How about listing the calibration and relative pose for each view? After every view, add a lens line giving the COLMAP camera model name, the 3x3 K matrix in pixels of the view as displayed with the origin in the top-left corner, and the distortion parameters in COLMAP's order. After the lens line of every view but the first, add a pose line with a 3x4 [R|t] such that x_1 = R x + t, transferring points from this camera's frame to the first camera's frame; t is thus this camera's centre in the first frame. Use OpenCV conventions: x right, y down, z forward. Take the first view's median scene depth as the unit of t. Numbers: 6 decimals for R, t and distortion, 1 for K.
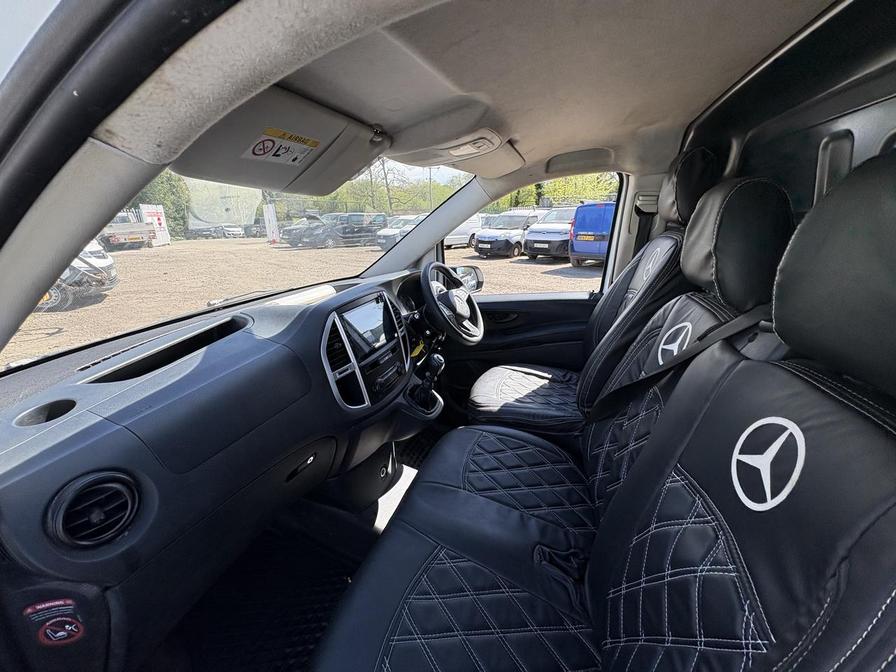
lens RADIAL K [[358.2, 0, 448.0], [0, 358.2, 338.8], [0, 0, 1]] dist [0.002712, -0.000340]
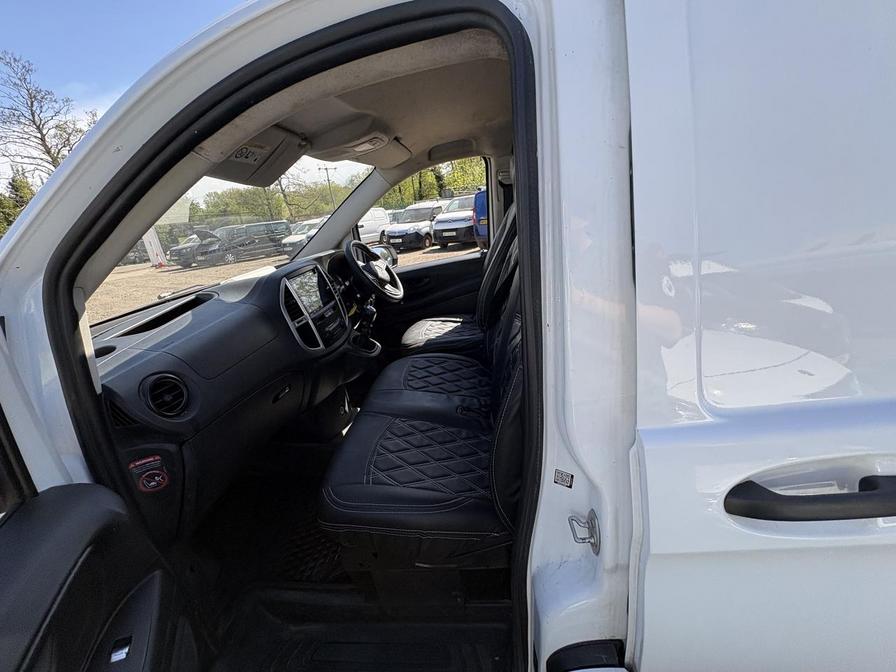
lens RADIAL K [[358.2, 0, 447.4], [0, 358.2, 336.2], [0, 0, 1]] dist [0.002712, -0.000340]
pose [[0.965762, -0.170908, 0.195176, -0.021309], [0.170280, 0.985190, 0.020121, 0.127031], [-0.195725, 0.013803, 0.980562, -0.236762]]
